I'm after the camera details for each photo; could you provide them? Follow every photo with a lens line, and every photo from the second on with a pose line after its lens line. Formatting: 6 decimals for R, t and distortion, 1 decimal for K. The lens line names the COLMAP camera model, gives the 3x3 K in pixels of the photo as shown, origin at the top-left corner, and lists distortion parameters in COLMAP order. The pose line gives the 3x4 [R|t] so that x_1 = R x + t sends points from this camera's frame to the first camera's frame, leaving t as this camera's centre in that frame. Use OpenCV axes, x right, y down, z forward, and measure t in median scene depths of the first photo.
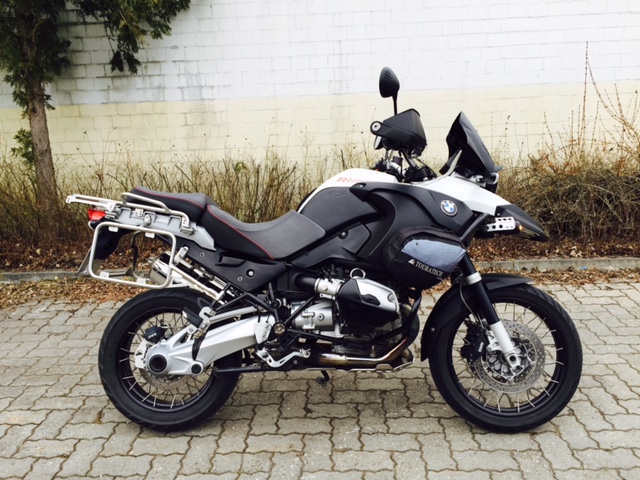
lens RADIAL K [[538.9, 0, 319.5], [0, 538.9, 238.7], [0, 0, 1]] dist [0.054305, -0.059184]
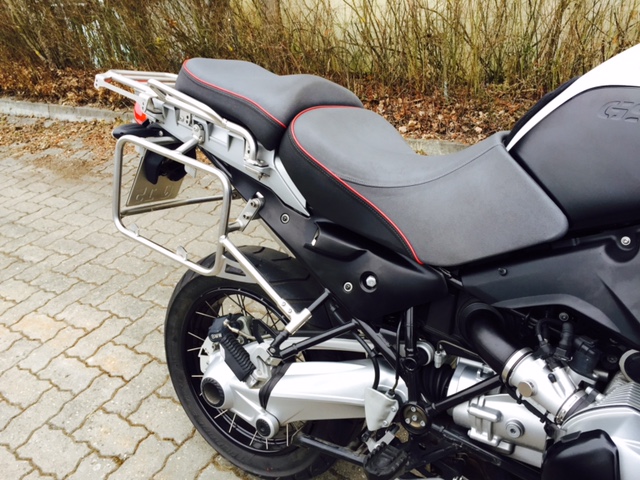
lens RADIAL K [[538.9, 0, 319.4], [0, 538.9, 240.2], [0, 0, 1]] dist [0.054305, -0.059184]
pose [[0.855535, 0.192471, -0.480640, 0.044341], [-0.020880, 0.940405, 0.339416, -0.118544], [0.517324, -0.280347, 0.808568, 0.634339]]
